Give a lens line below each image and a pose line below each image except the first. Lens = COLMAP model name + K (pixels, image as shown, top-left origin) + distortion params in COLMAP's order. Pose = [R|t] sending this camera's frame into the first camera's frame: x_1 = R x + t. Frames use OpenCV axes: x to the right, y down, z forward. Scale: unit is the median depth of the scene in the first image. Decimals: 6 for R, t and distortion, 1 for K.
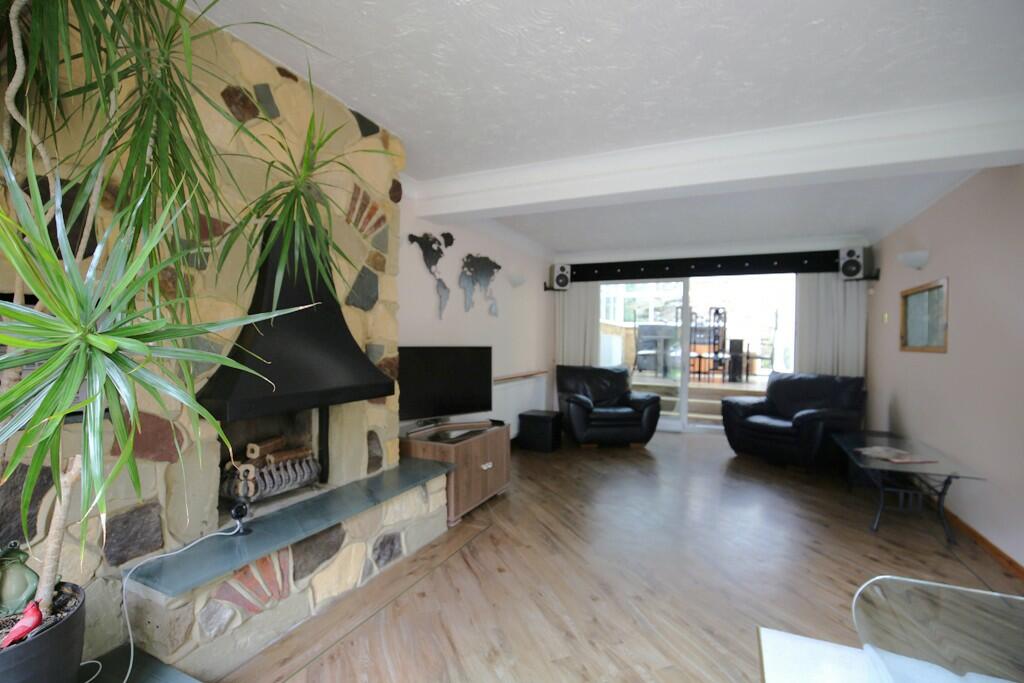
lens RADIAL K [[489.8, 0, 512.0], [0, 489.8, 341.5], [0, 0, 1]] dist [0.000649, 0.000509]
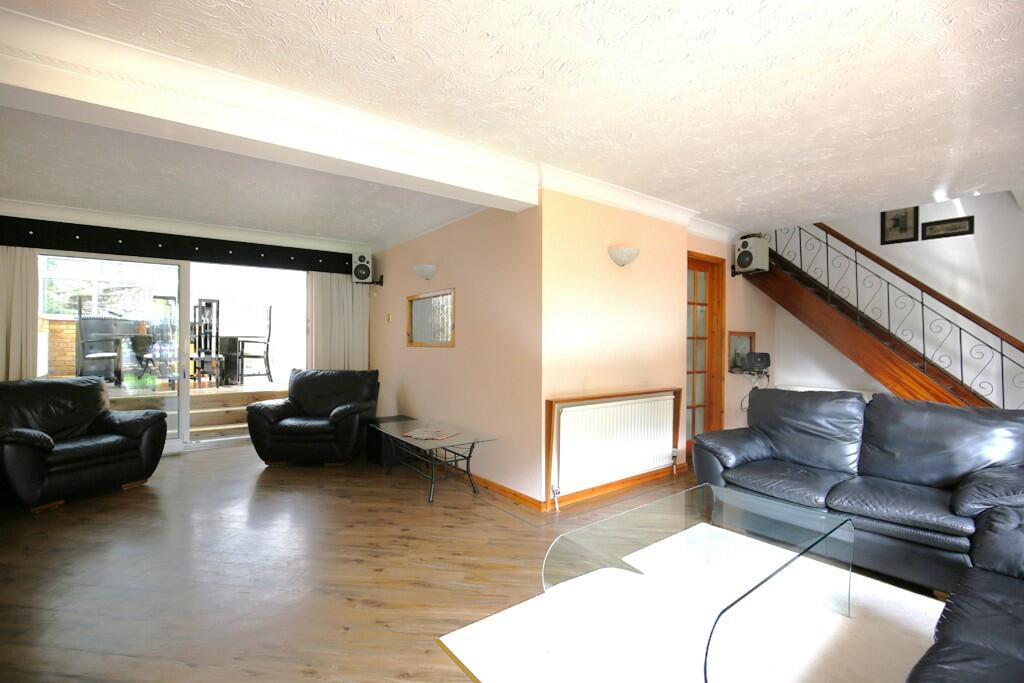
lens RADIAL K [[483.0, 0, 512.0], [0, 483.0, 341.5], [0, 0, 1]] dist [-0.003781, -0.000763]
pose [[0.477042, -0.013316, 0.878780, -0.099370], [0.007257, 0.999911, 0.011213, -0.002801], [-0.878851, 0.001028, 0.477096, 0.172276]]
